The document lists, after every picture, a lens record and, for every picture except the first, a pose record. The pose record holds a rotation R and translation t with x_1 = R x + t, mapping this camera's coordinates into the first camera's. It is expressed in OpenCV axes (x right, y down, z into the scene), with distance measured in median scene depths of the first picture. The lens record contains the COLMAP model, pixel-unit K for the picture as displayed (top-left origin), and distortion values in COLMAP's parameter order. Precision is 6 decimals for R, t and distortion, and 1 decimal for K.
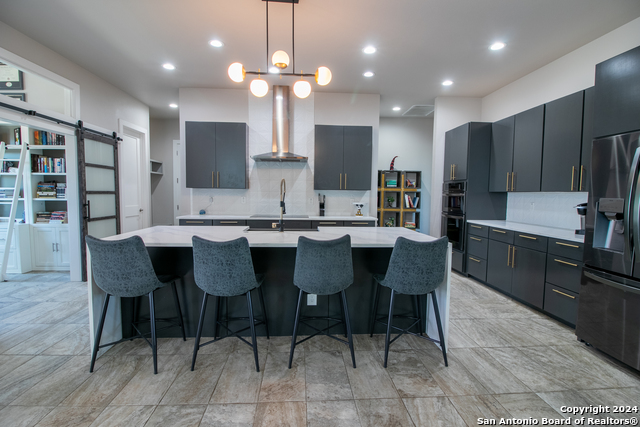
lens RADIAL K [[293.7, 0, 321.7], [0, 293.7, 216.3], [0, 0, 1]] dist [-0.004146, -0.008884]
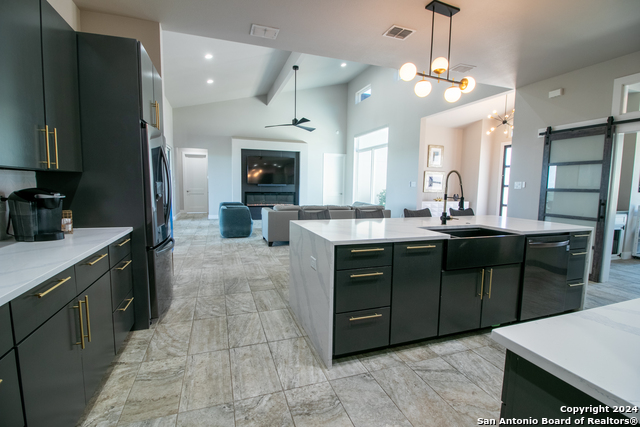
lens RADIAL K [[293.7, 0, 316.1], [0, 293.7, 213.1], [0, 0, 1]] dist [-0.004146, -0.008884]
pose [[-0.964710, -0.002494, -0.263304, 0.474775], [-0.049345, 0.983952, 0.171473, -0.116157], [0.258651, 0.178414, -0.949351, 1.580659]]
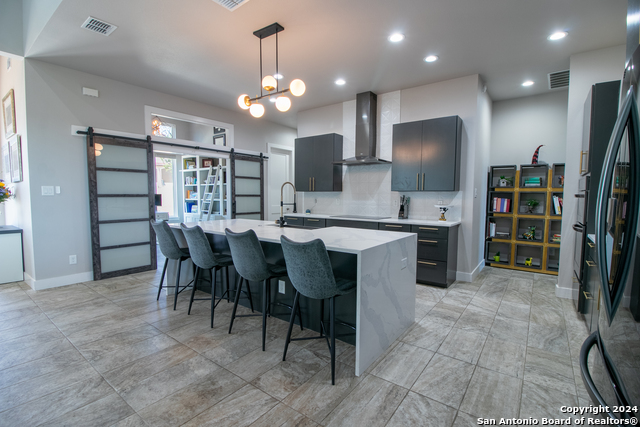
lens RADIAL K [[293.7, 0, 324.5], [0, 293.7, 212.7], [0, 0, 1]] dist [-0.004146, -0.008884]
pose [[0.765657, 0.029419, -0.642576, 0.643405], [-0.046978, 0.998843, -0.010246, -0.000977], [0.641532, 0.038032, 0.766153, 0.186904]]
